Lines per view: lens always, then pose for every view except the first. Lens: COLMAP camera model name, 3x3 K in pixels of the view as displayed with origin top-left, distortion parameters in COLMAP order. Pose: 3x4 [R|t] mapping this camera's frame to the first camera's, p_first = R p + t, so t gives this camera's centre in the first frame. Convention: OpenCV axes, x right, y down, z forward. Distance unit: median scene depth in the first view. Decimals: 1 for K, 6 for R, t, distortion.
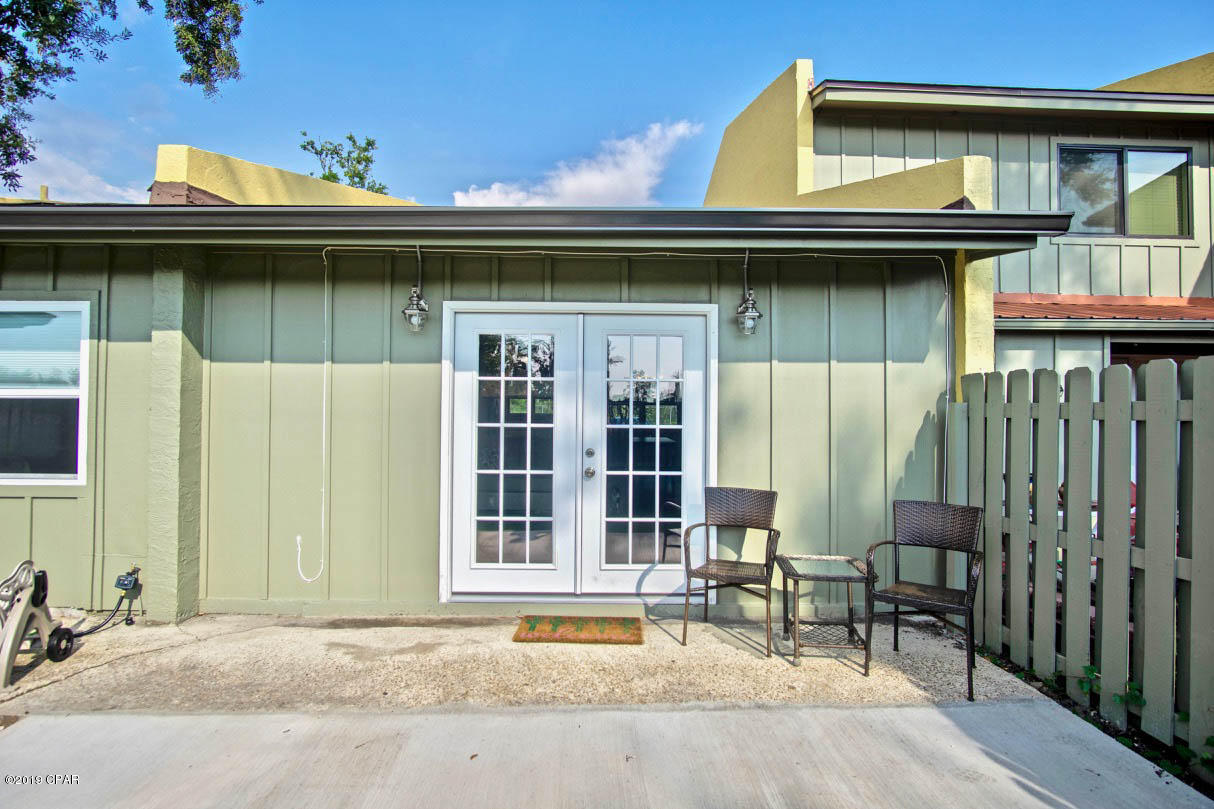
lens RADIAL K [[653.1, 0, 602.5], [0, 653.1, 398.1], [0, 0, 1]] dist [-0.043082, 0.013713]
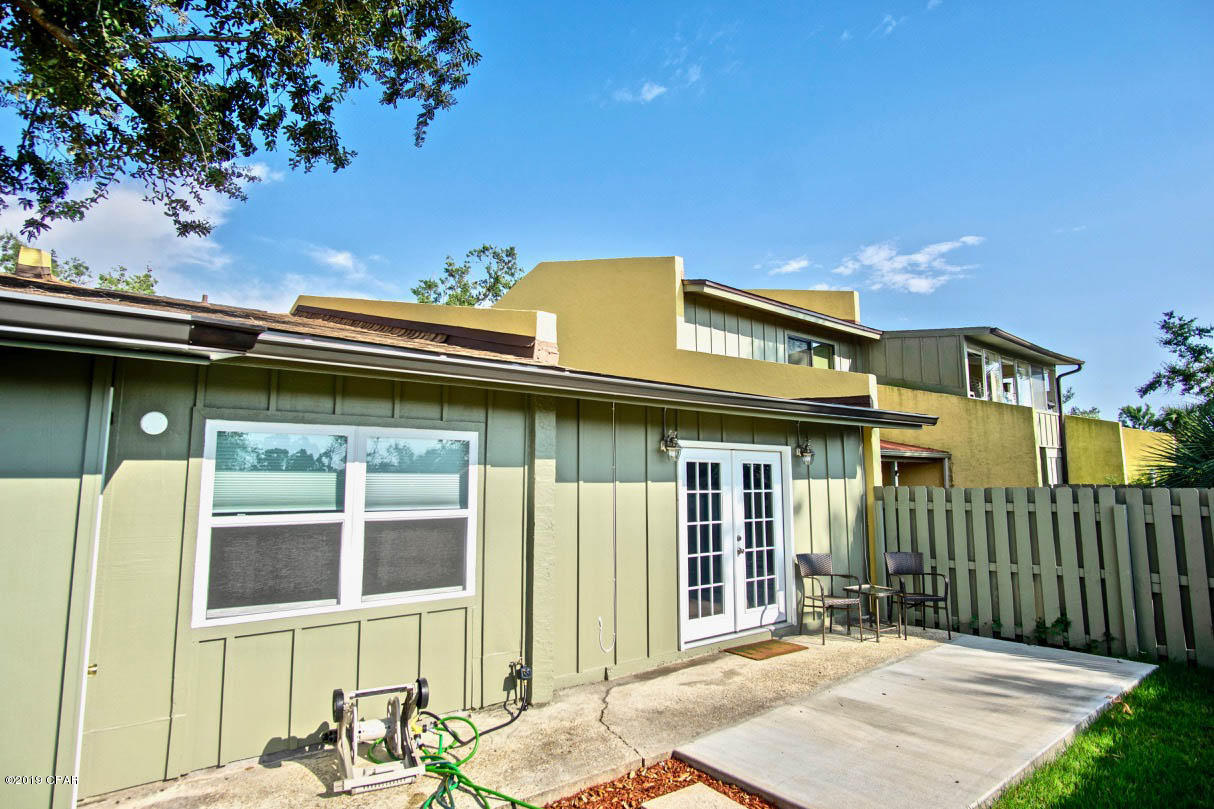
lens RADIAL K [[653.1, 0, 602.5], [0, 653.1, 398.1], [0, 0, 1]] dist [-0.043082, 0.013713]
pose [[0.794379, 0.070946, 0.603265, -1.252693], [-0.005469, 0.993951, -0.109691, -0.078586], [-0.607398, 0.083837, 0.789962, -0.070493]]
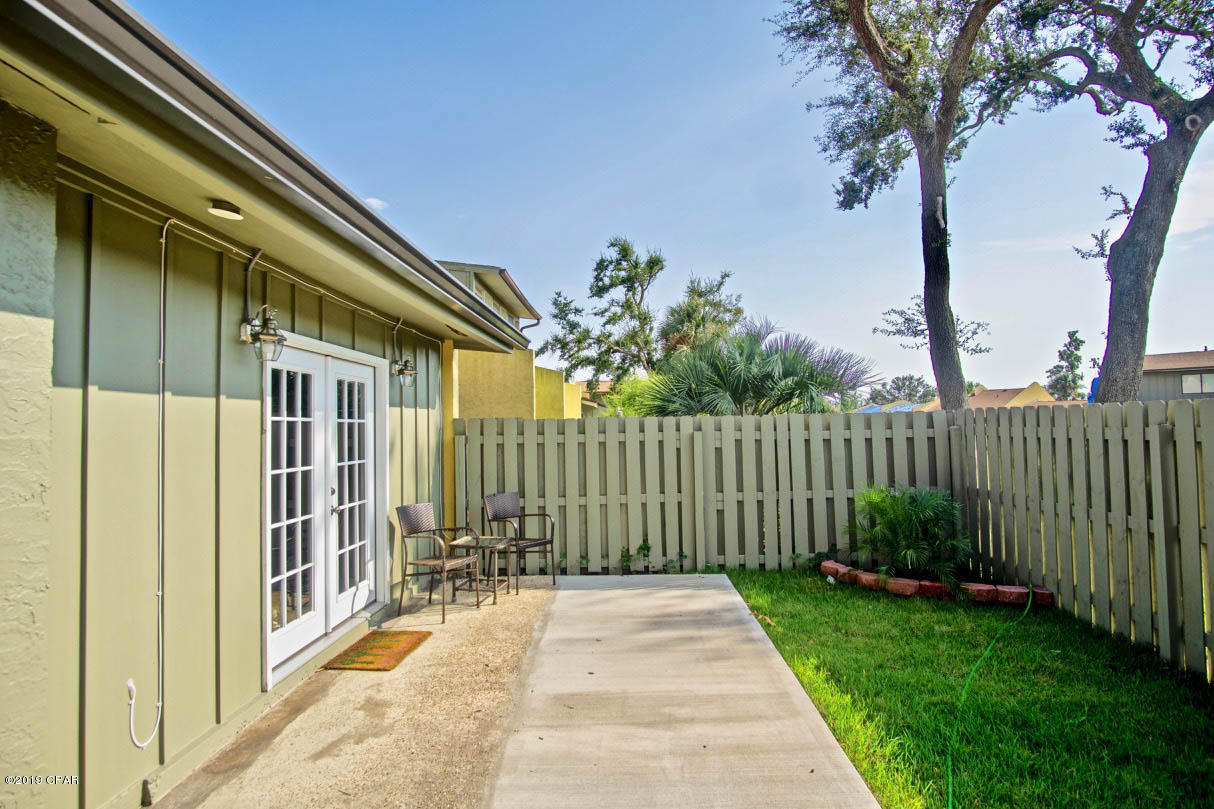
lens RADIAL K [[653.1, 0, 602.5], [0, 653.1, 398.1], [0, 0, 1]] dist [-0.043082, 0.013713]
pose [[0.059267, 0.036433, 0.997577, -1.020859], [-0.000793, 0.999335, -0.036450, -0.026580], [-0.998242, 0.001369, 0.059256, 0.510878]]
